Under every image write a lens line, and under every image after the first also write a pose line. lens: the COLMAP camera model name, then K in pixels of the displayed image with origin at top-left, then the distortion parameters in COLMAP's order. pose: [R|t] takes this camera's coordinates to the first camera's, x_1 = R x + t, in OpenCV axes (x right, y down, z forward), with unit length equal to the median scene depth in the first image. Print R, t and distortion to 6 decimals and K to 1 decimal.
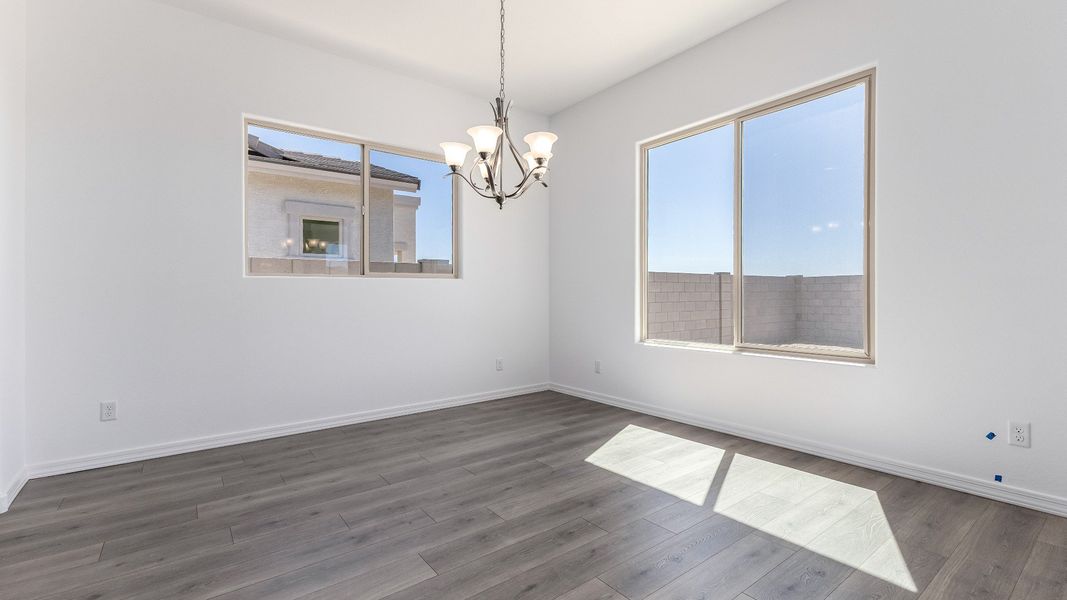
lens RADIAL K [[462.3, 0, 535.4], [0, 462.3, 298.2], [0, 0, 1]] dist [0.005063, -0.000560]
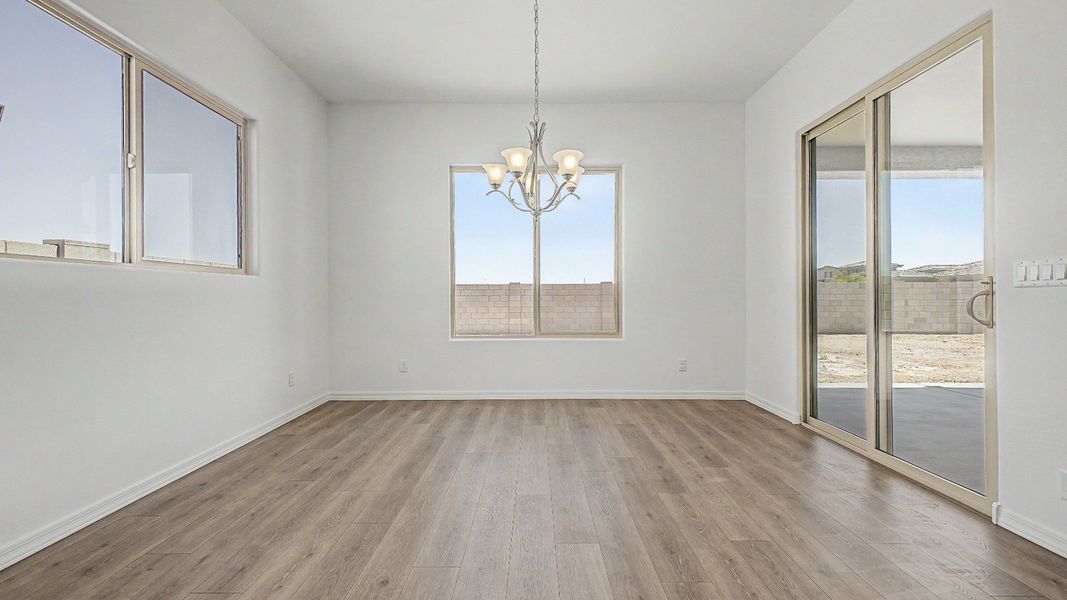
lens RADIAL K [[417.9, 0, 536.8], [0, 417.9, 299.6], [0, 0, 1]] dist [0.009623, -0.000257]
pose [[0.610047, 0.004097, 0.792355, -0.591121], [-0.000856, 0.999989, -0.004511, 0.002483], [-0.792365, 0.002074, 0.610044, 0.259781]]
